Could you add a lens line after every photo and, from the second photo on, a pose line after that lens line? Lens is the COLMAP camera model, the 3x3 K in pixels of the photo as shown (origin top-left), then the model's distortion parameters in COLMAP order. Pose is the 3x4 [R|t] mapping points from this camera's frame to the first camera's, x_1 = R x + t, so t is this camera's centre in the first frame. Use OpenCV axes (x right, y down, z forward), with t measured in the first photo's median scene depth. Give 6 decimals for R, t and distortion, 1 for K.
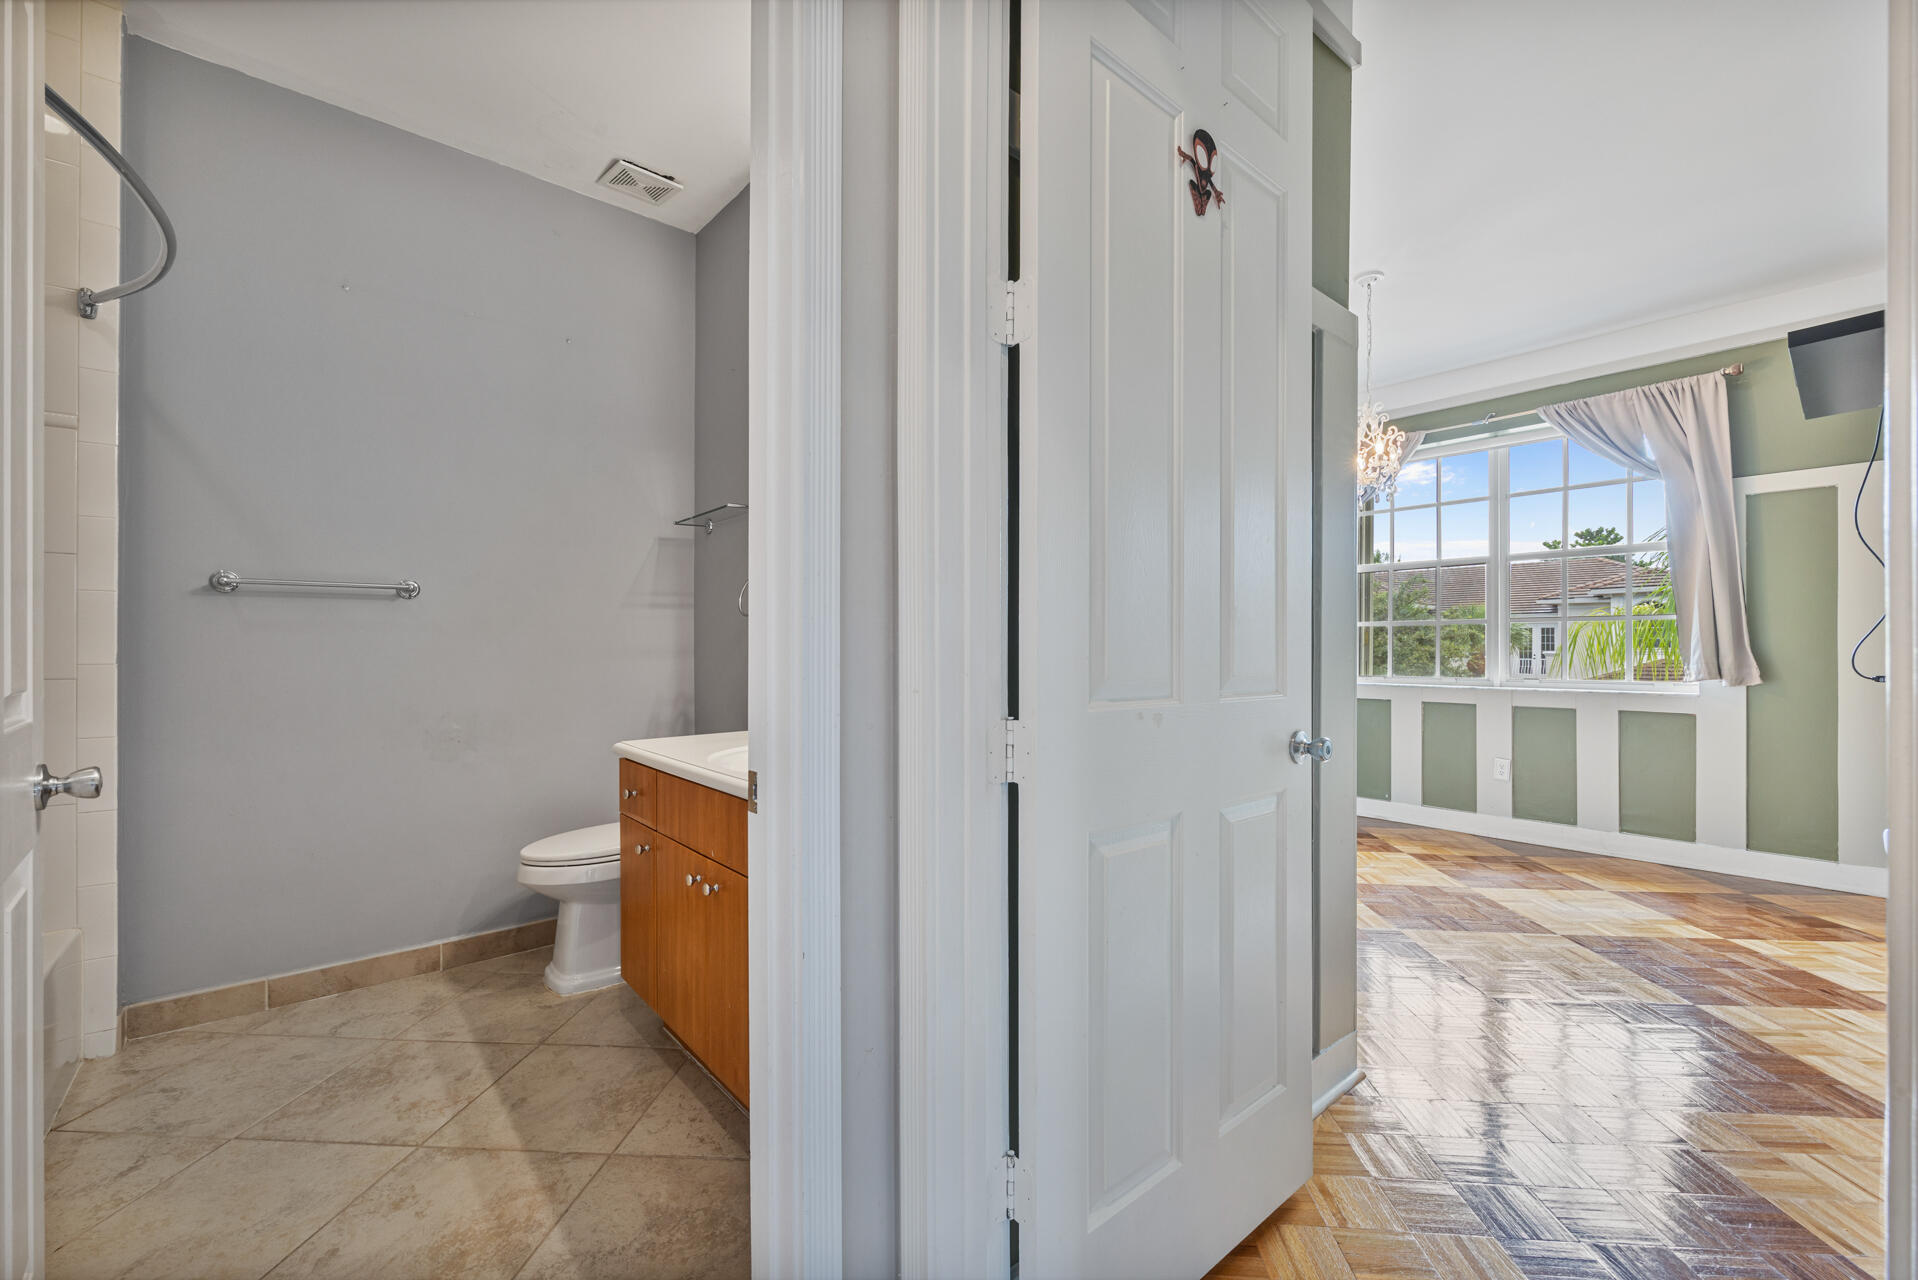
lens RADIAL K [[788.0, 0, 959.8], [0, 788.0, 645.0], [0, 0, 1]] dist [0.012131, -0.000288]
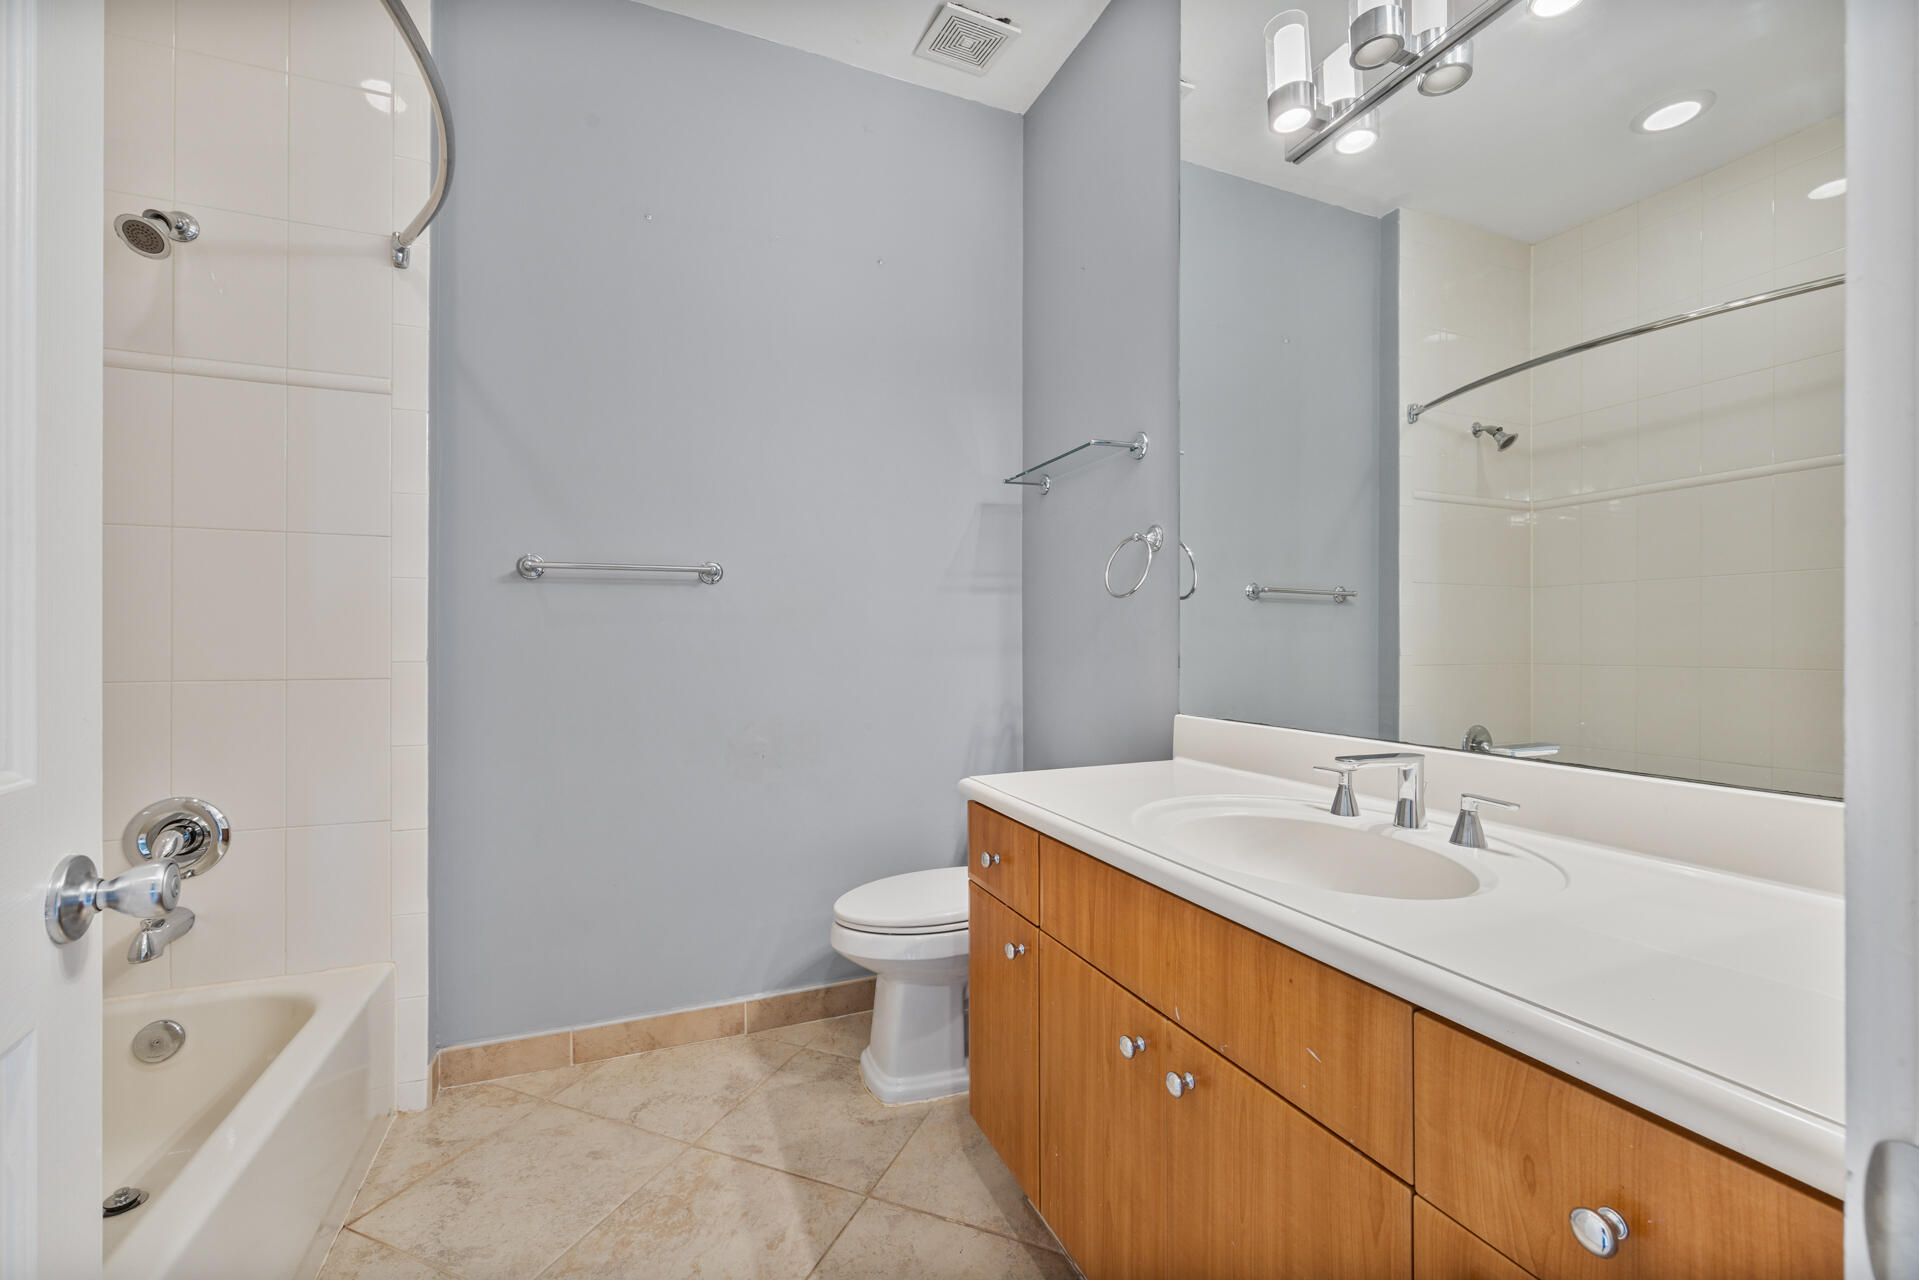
lens RADIAL K [[788.5, 0, 952.6], [0, 788.5, 641.4], [0, 0, 1]] dist [0.012131, -0.000288]
pose [[0.950951, -0.001598, -0.309337, -0.216346], [0.001548, 0.999999, -0.000406, 0.003142], [0.309338, -0.000093, 0.950952, 0.317262]]
